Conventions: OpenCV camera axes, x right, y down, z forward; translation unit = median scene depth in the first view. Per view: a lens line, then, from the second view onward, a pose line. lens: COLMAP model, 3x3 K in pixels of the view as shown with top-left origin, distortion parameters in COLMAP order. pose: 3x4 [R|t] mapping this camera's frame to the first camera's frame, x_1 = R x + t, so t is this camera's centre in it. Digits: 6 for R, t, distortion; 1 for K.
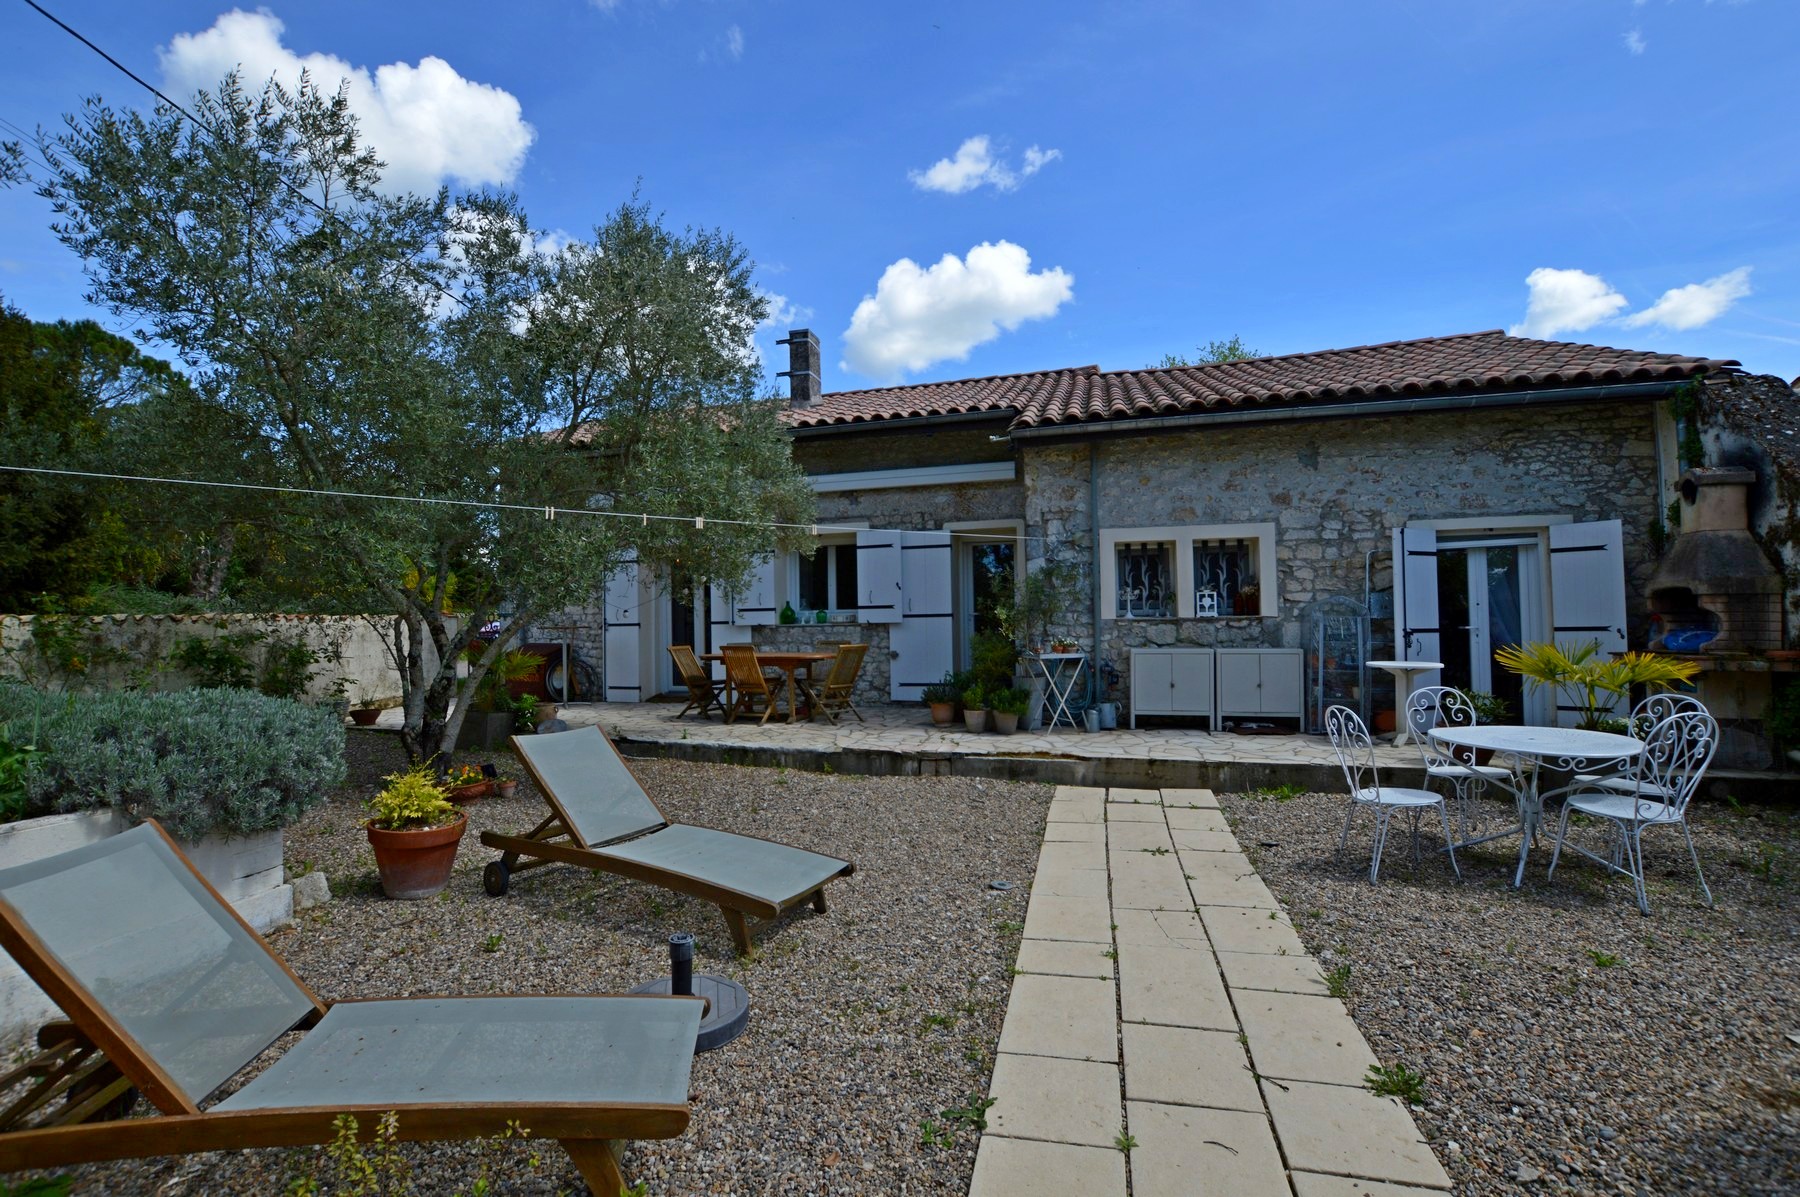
lens RADIAL K [[800.1, 0, 884.3], [0, 800.1, 606.4], [0, 0, 1]] dist [-0.031596, 0.004353]
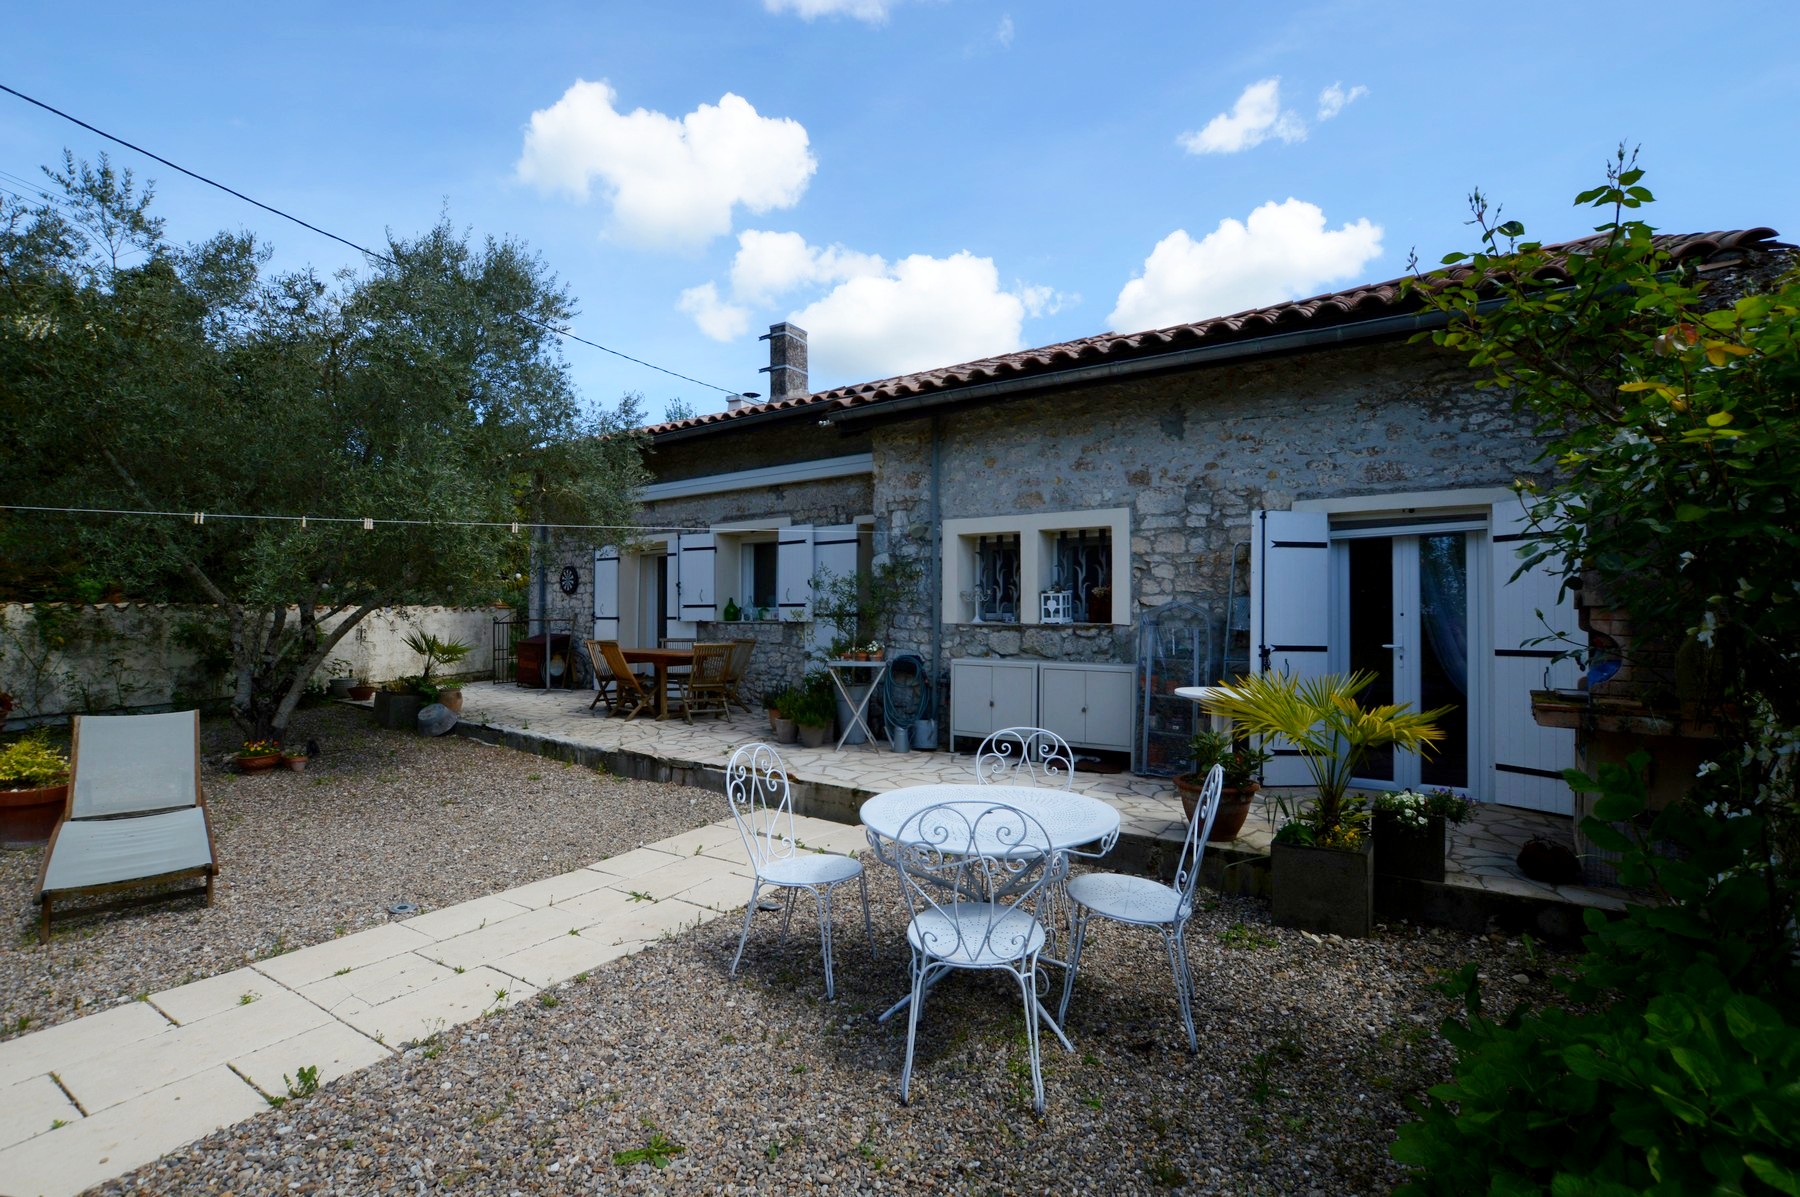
lens RADIAL K [[800.1, 0, 900.5], [0, 800.1, 611.5], [0, 0, 1]] dist [-0.031596, 0.004353]
pose [[0.949375, 0.017179, -0.313674, 0.517221], [-0.012421, 0.999776, 0.017162, -0.011647], [0.313898, -0.012397, 0.949376, 0.158311]]
